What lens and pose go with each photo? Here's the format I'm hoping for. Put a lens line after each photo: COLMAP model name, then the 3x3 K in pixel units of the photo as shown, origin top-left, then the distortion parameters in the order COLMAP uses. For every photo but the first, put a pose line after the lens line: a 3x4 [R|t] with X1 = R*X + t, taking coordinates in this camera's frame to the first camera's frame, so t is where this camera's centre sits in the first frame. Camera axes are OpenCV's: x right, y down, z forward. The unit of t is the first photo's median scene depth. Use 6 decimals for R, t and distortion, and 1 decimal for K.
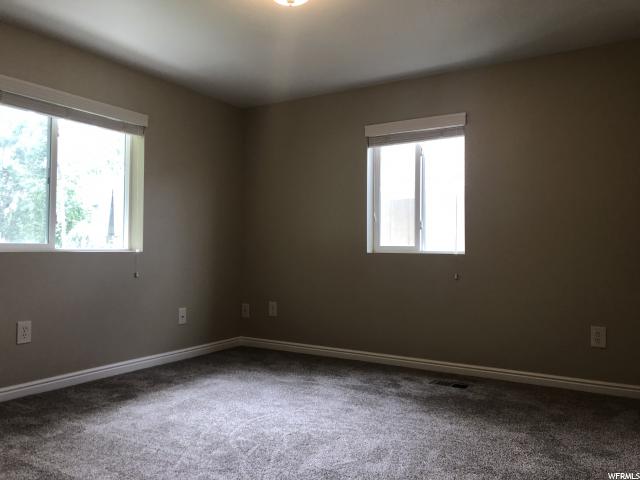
lens RADIAL K [[529.4, 0, 320.0], [0, 529.4, 240.0], [0, 0, 1]] dist [0.033784, -0.006374]
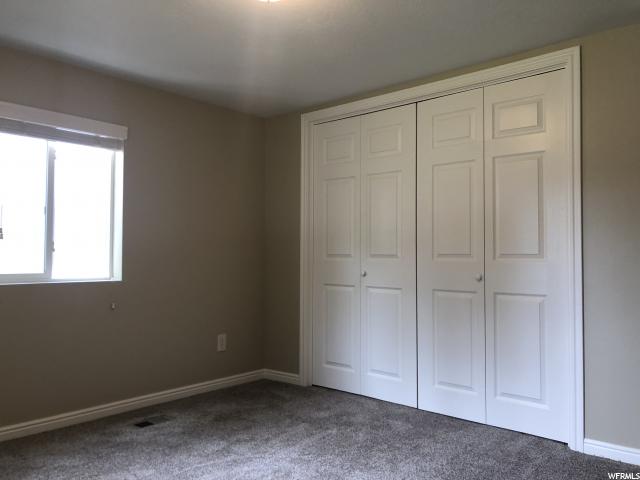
lens RADIAL K [[529.4, 0, 320.0], [0, 529.4, 240.0], [0, 0, 1]] dist [0.033784, -0.006374]
pose [[0.162519, 0.018236, 0.986537, -0.652695], [-0.016827, 0.999735, -0.015708, -0.039390], [-0.986562, -0.014048, 0.162783, 0.578950]]
